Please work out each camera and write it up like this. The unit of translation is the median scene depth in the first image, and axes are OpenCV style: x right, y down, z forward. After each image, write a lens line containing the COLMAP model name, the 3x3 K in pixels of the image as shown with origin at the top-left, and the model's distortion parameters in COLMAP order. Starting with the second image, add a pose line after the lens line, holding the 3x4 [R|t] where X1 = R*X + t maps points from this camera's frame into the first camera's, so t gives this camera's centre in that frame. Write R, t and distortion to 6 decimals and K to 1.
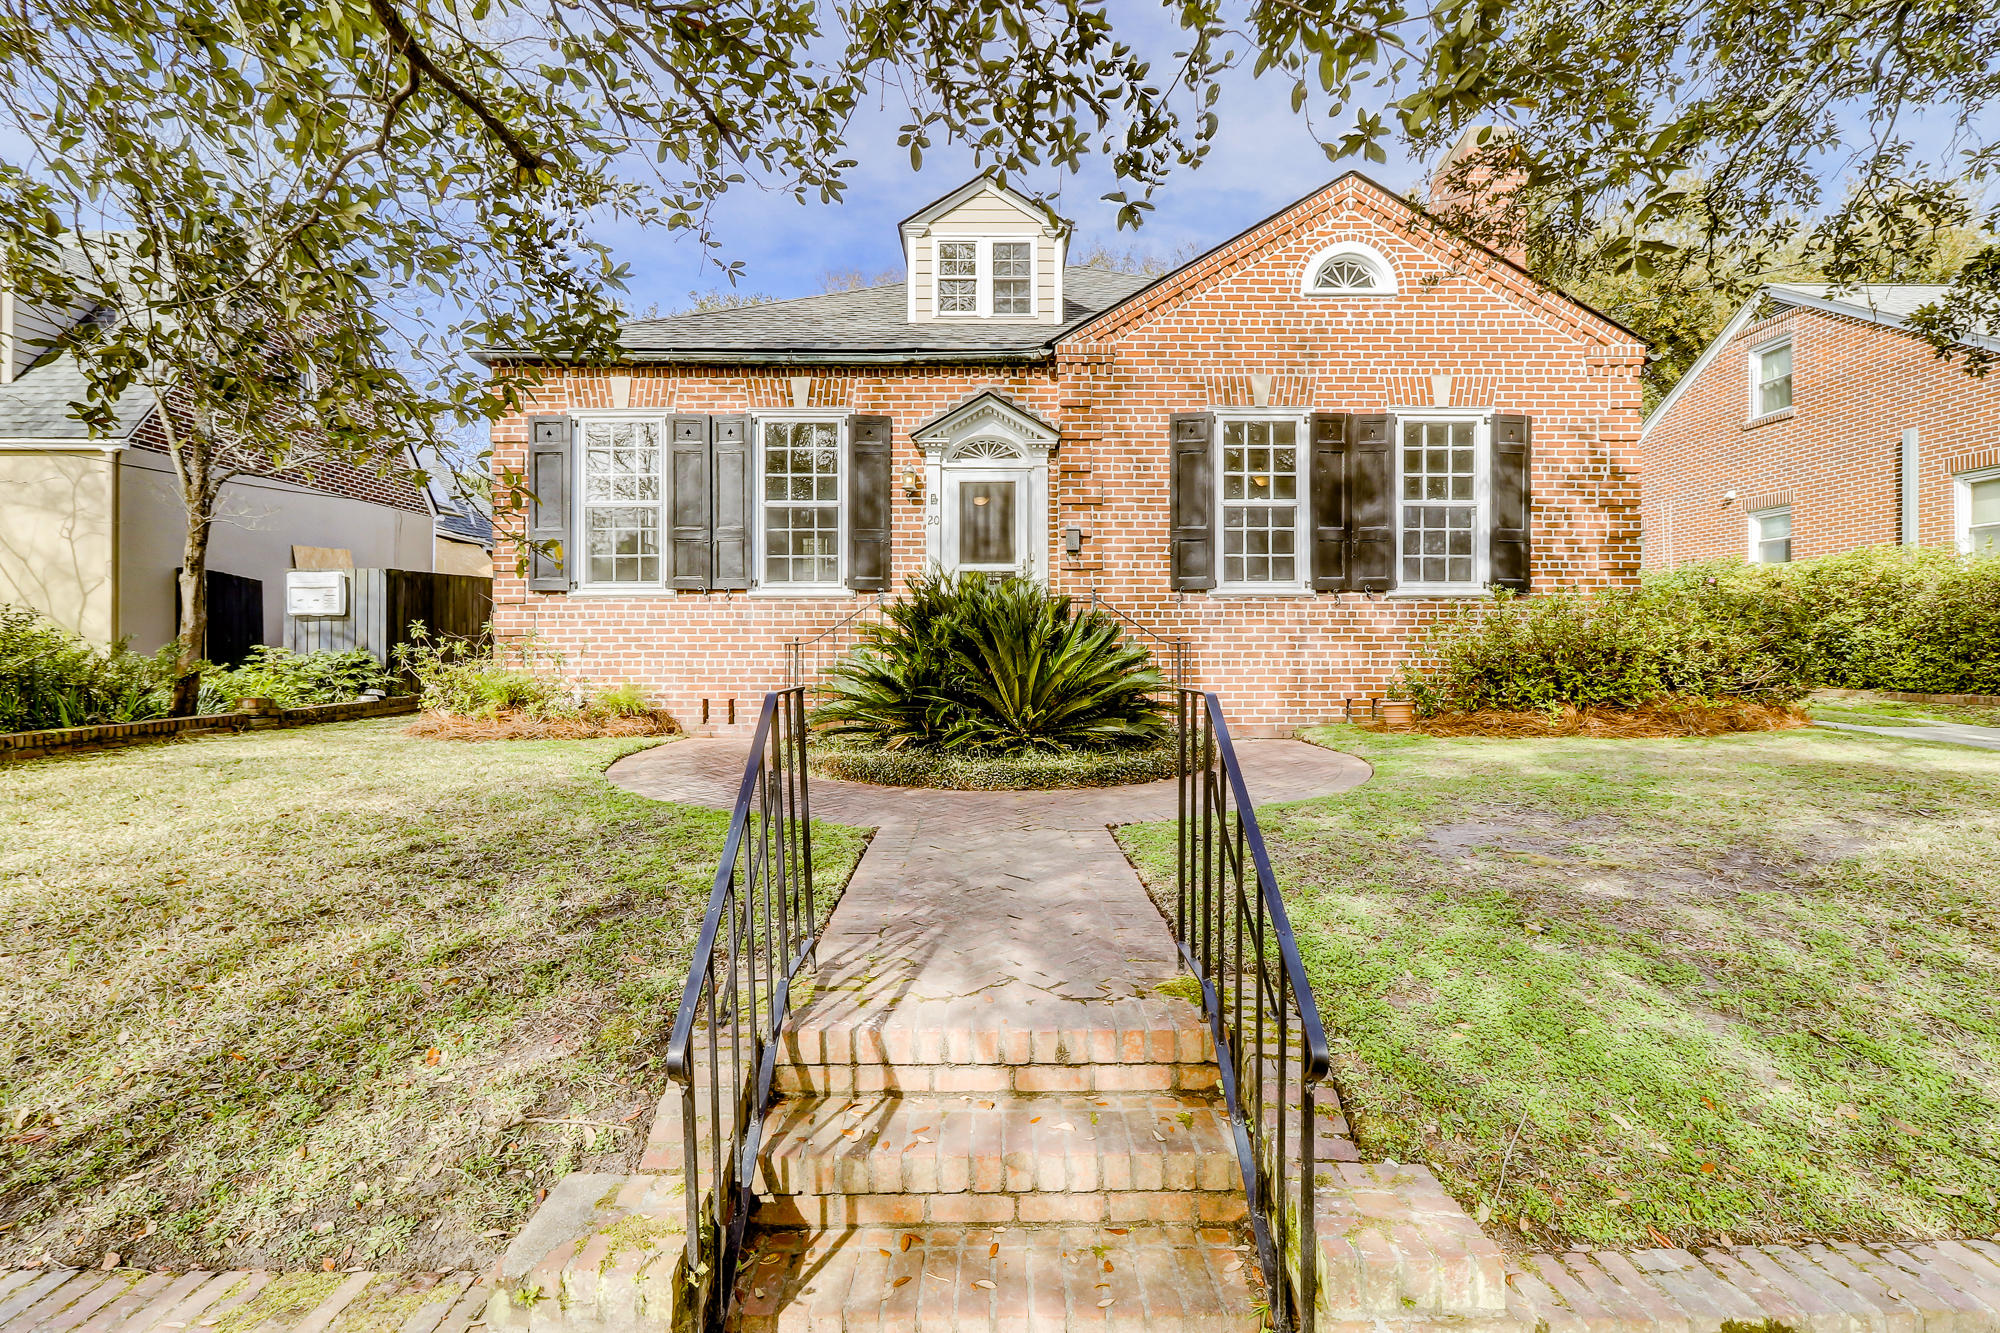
lens RADIAL K [[948.0, 0, 999.2], [0, 948.0, 655.8], [0, 0, 1]] dist [-0.002900, 0.000586]
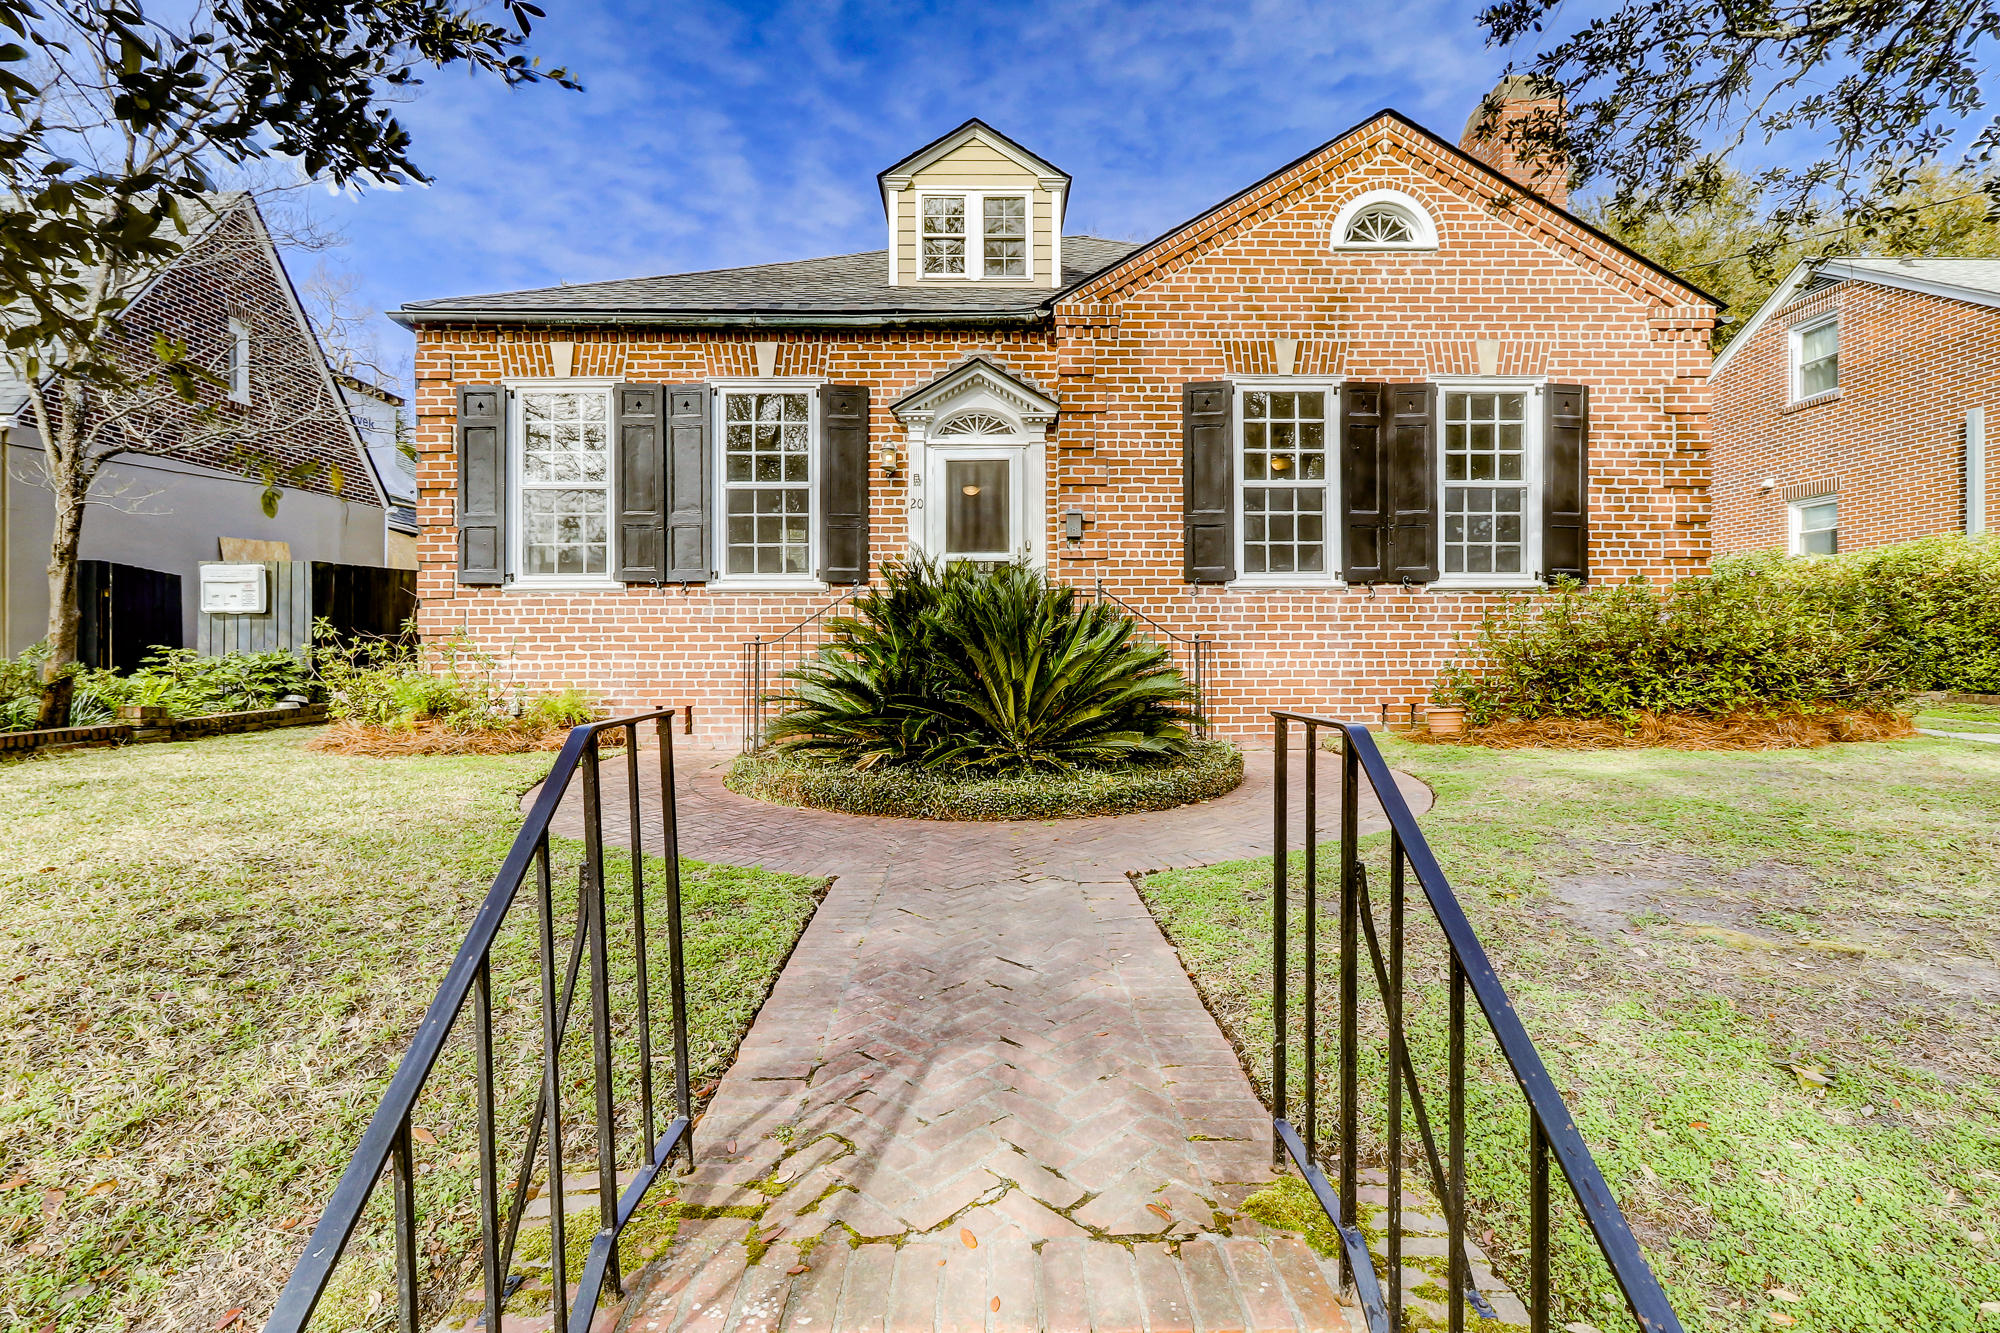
lens RADIAL K [[935.2, 0, 999.8], [0, 935.2, 651.7], [0, 0, 1]] dist [0.000795, 0.000092]
pose [[0.999966, -0.002158, 0.007943, 0.001280], [0.002188, 0.999991, -0.003675, -0.001064], [-0.007935, 0.003693, 0.999962, 0.126348]]
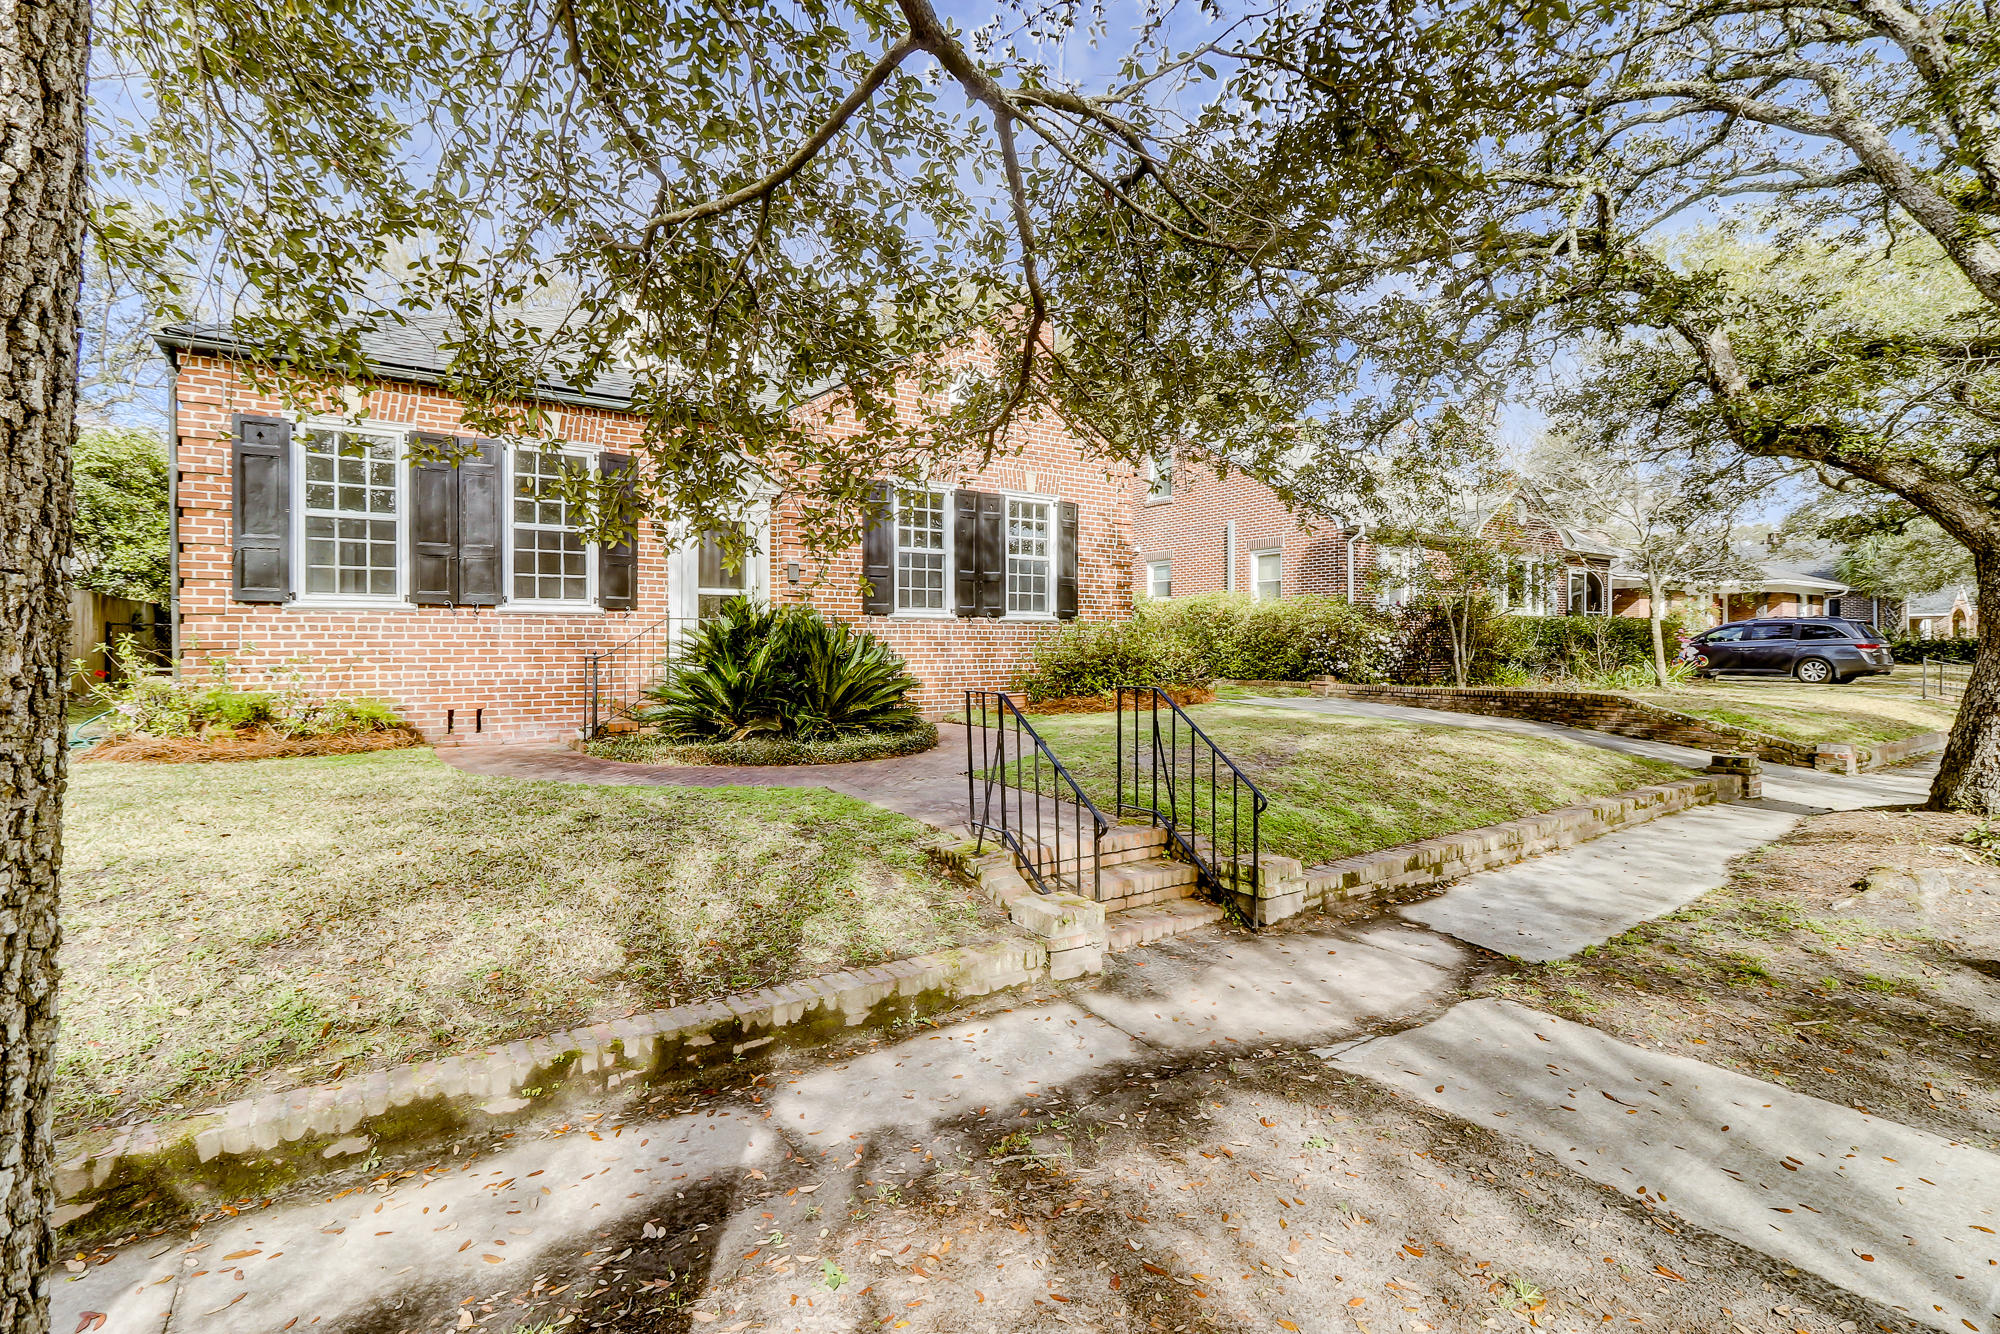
lens RADIAL K [[948.0, 0, 994.8], [0, 948.0, 660.0], [0, 0, 1]] dist [-0.002900, 0.000586]
pose [[0.833360, -0.008366, 0.552668, -0.394096], [0.005579, 0.999962, 0.006725, -0.012622], [-0.552703, -0.002521, 0.833374, -0.196008]]
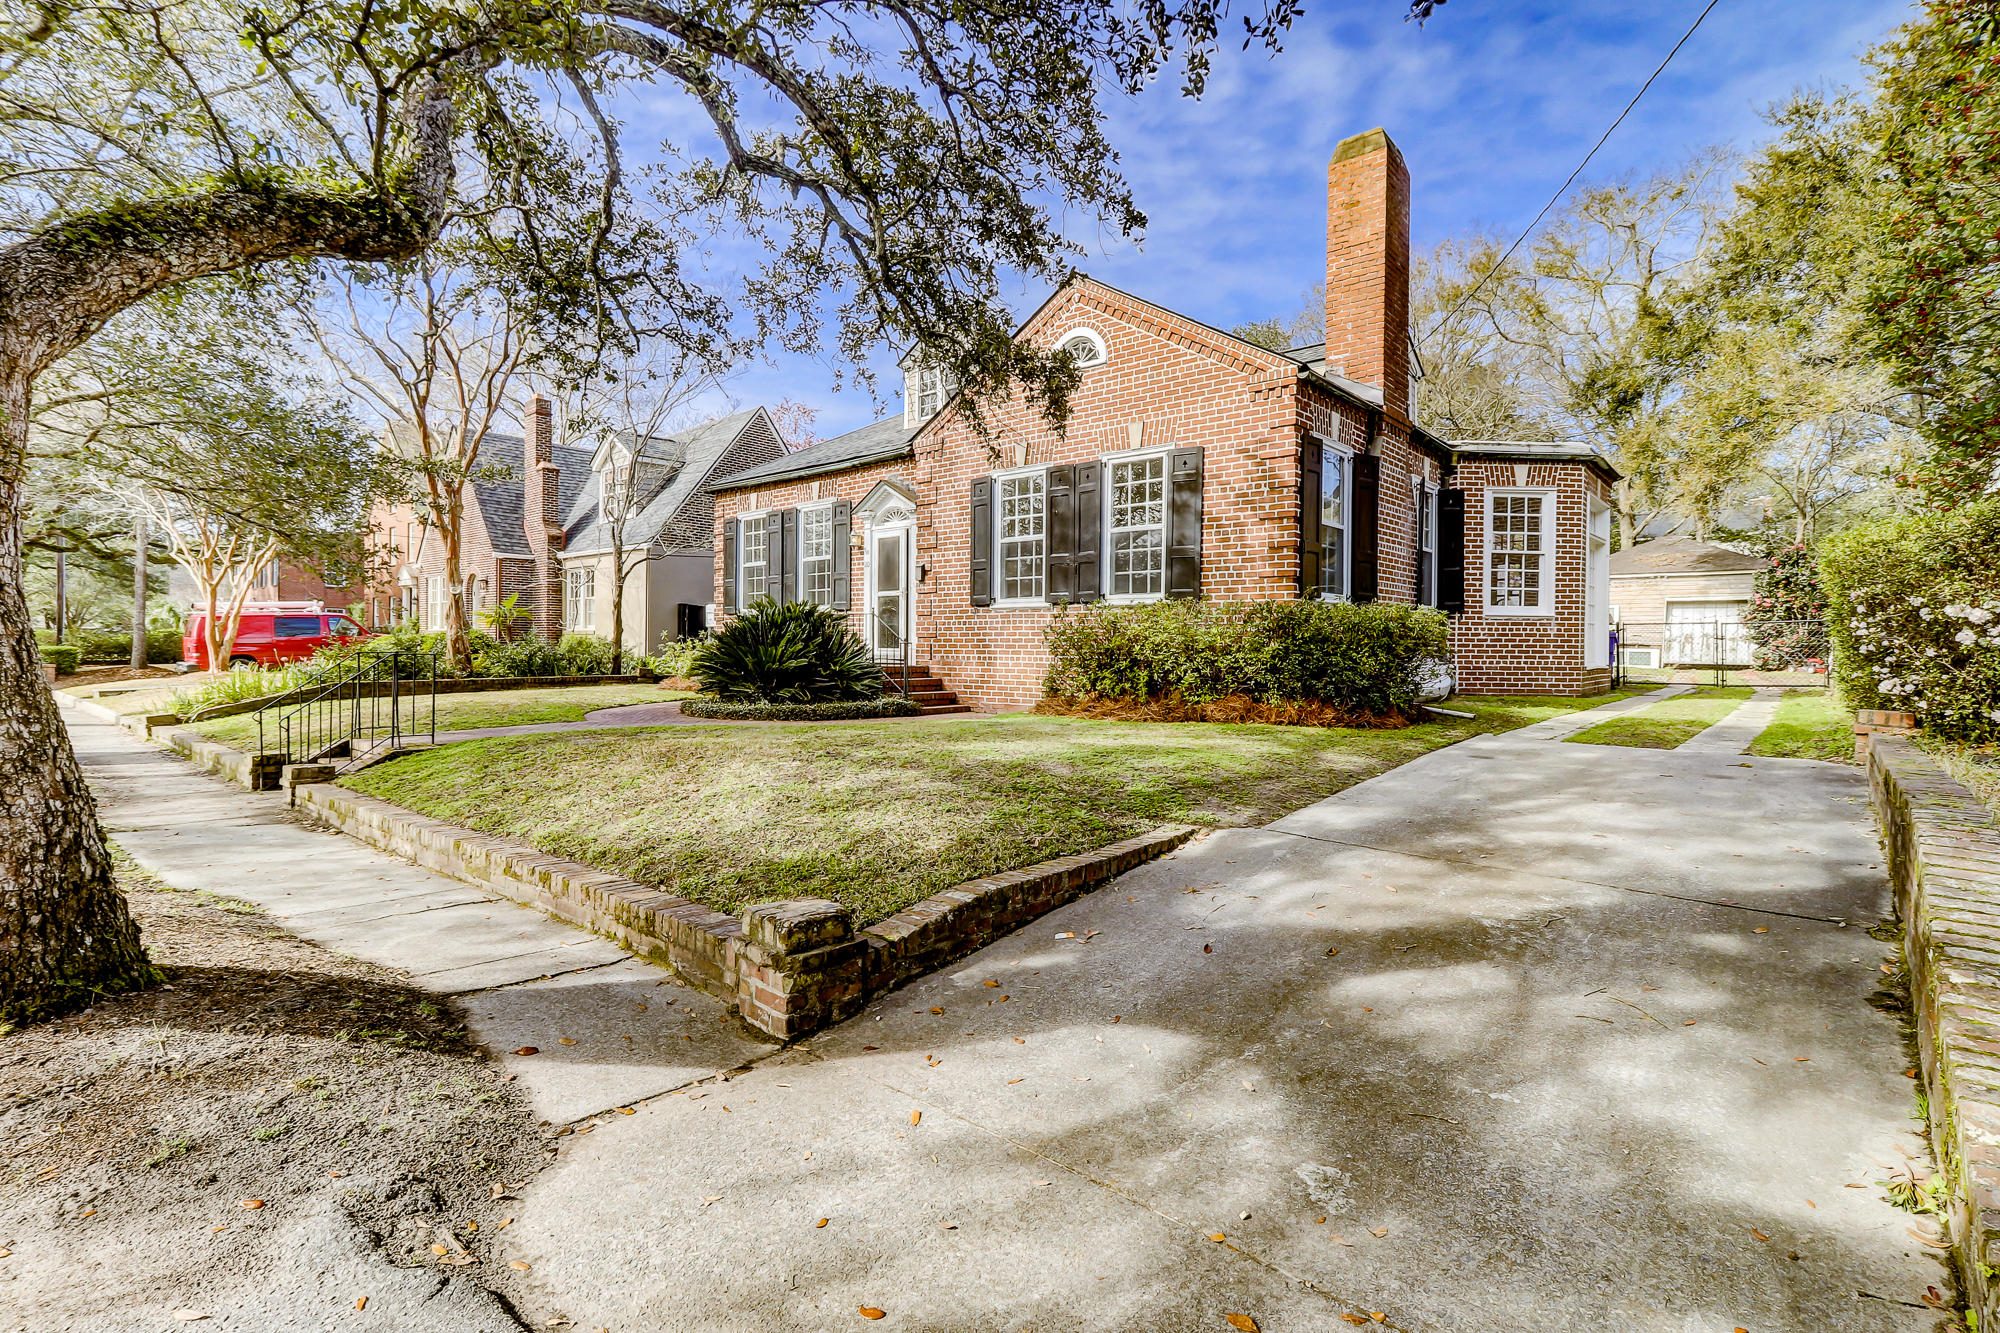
lens RADIAL K [[948.0, 0, 996.0], [0, 948.0, 657.5], [0, 0, 1]] dist [-0.002900, 0.000586]
pose [[0.738976, 0.013802, -0.673590, 1.150456], [-0.019082, 0.999818, -0.000448, 0.006786], [0.673461, 0.013184, 0.739105, -0.007112]]
